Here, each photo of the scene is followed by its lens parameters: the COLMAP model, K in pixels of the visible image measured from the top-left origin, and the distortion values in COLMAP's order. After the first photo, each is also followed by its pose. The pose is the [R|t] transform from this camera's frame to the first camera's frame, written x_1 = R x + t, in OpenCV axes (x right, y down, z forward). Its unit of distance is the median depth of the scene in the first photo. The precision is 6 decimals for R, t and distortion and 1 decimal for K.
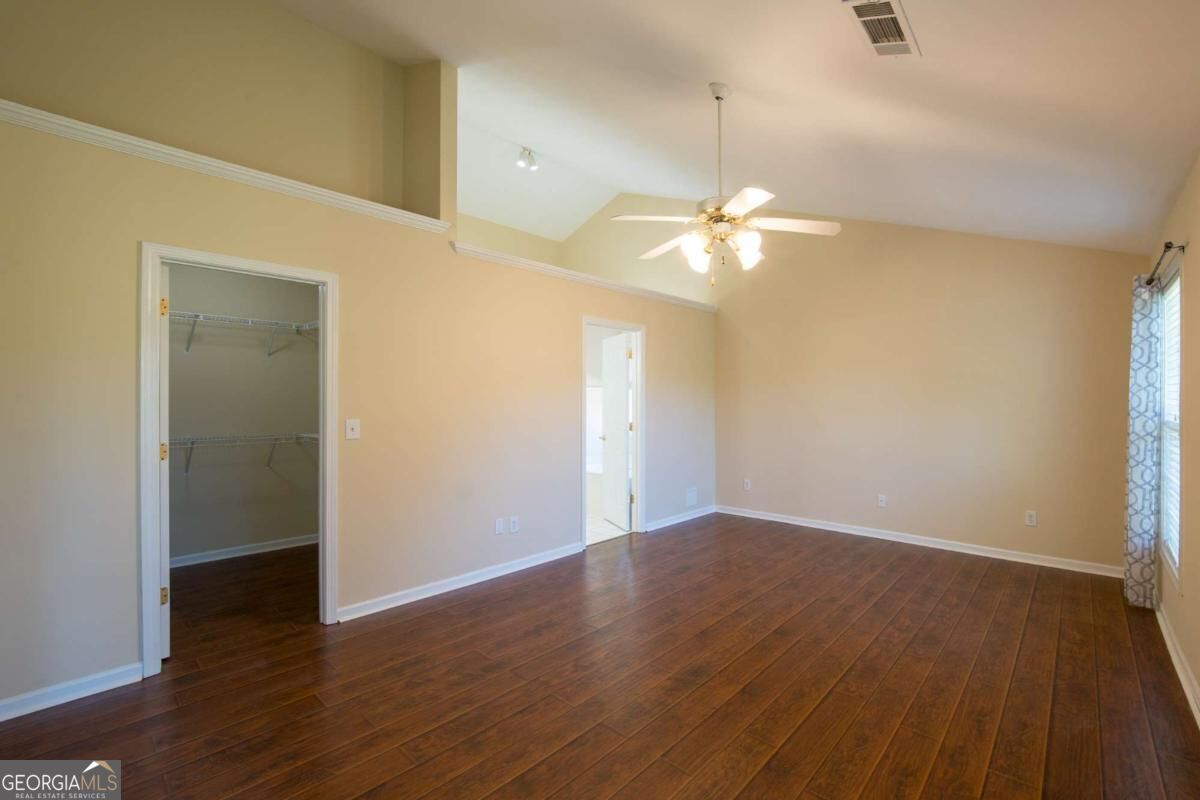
lens RADIAL K [[492.4, 0, 598.3], [0, 492.4, 405.8], [0, 0, 1]] dist [-0.014325, 0.000286]
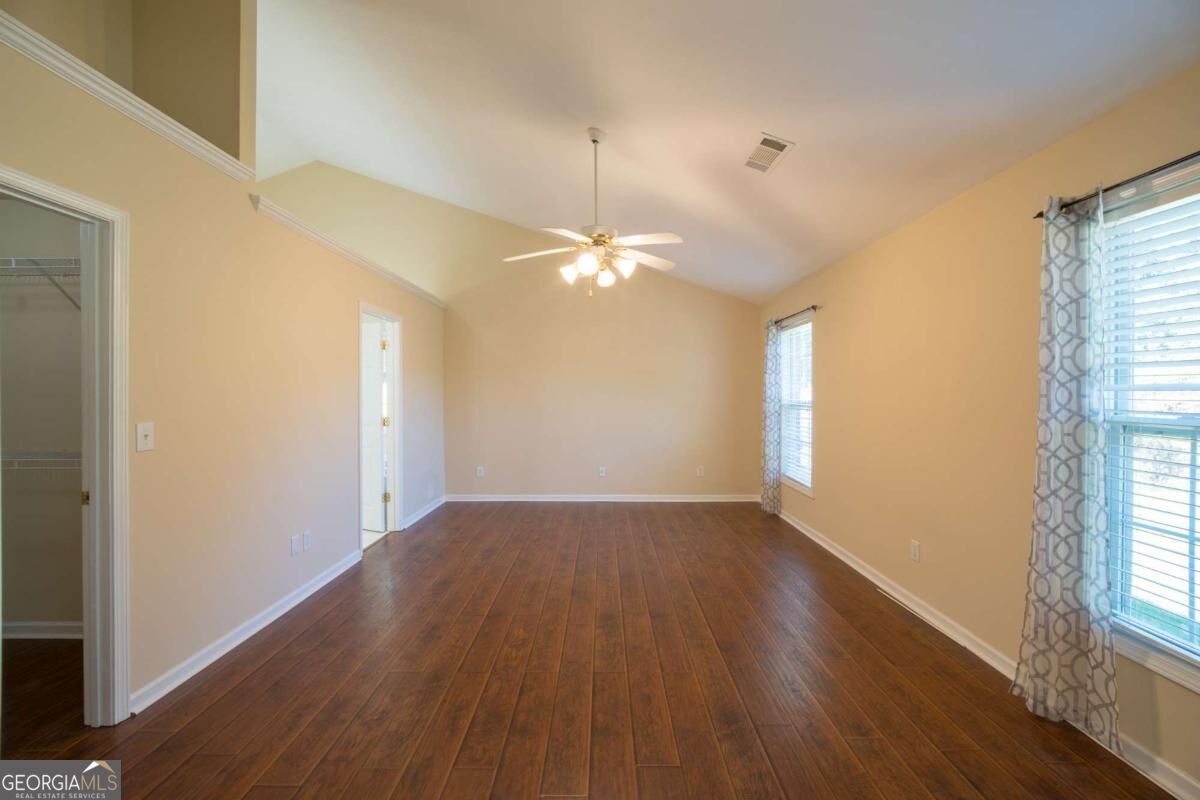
lens RADIAL K [[474.5, 0, 600.0], [0, 474.5, 400.0], [0, 0, 1]] dist [-0.012130, 0.000168]
pose [[0.787506, -0.012466, 0.616181, -0.375400], [0.010575, 0.999922, 0.006715, -0.001761], [-0.616217, 0.001228, 0.787576, 0.062932]]
